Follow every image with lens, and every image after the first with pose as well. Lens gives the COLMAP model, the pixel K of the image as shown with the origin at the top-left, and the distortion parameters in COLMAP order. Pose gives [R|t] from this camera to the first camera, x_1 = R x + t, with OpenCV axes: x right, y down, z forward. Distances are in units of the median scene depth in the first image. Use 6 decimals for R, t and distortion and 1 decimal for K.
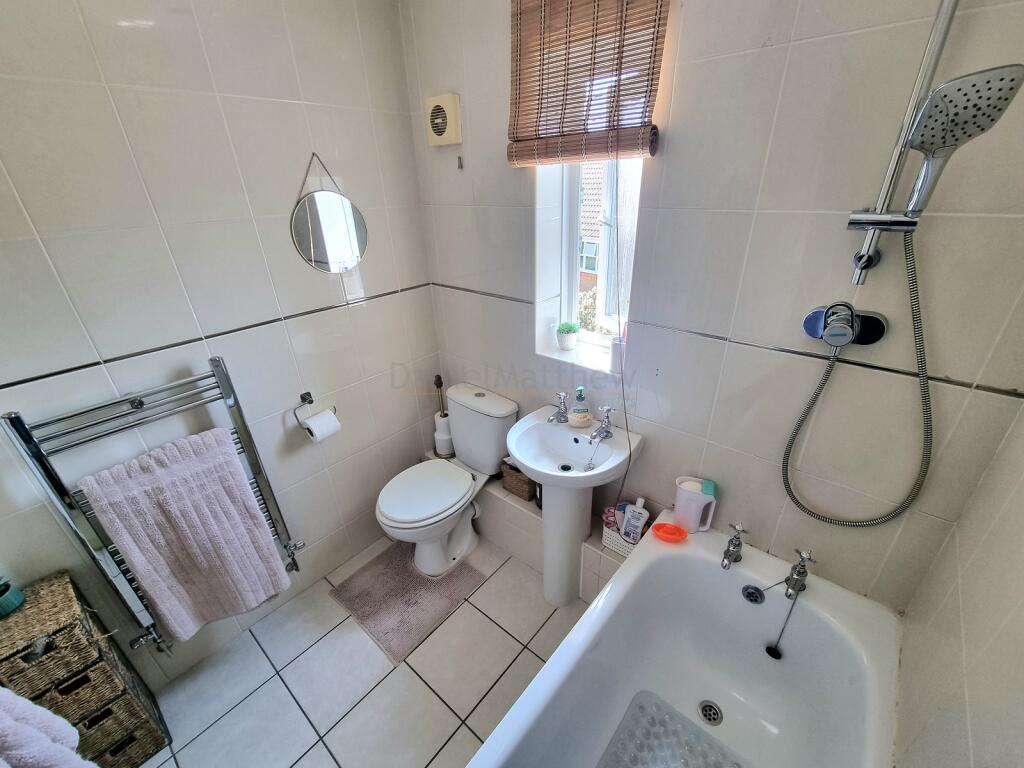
lens RADIAL K [[415.9, 0, 512.6], [0, 415.9, 393.6], [0, 0, 1]] dist [-0.016013, -0.000379]
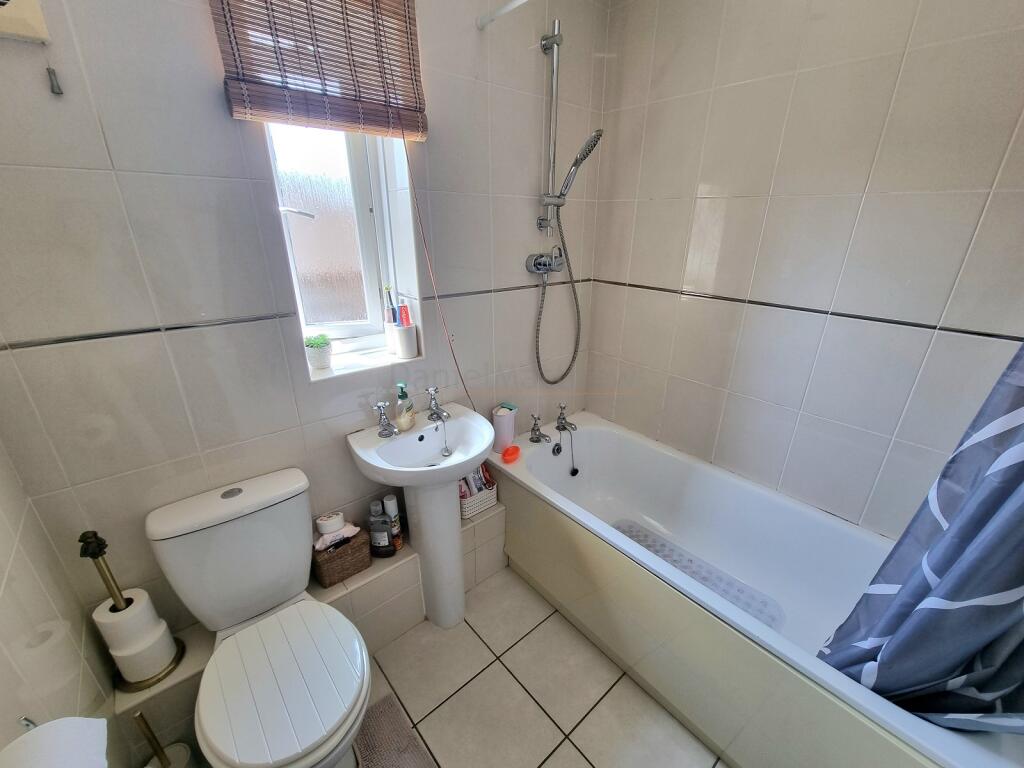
lens RADIAL K [[415.9, 0, 512.6], [0, 415.9, 393.6], [0, 0, 1]] dist [-0.016013, -0.000379]
pose [[0.149991, -0.340558, 0.928182, -0.664383], [0.434738, 0.865893, 0.247451, -0.117449], [-0.887978, 0.366401, 0.277930, 0.542516]]
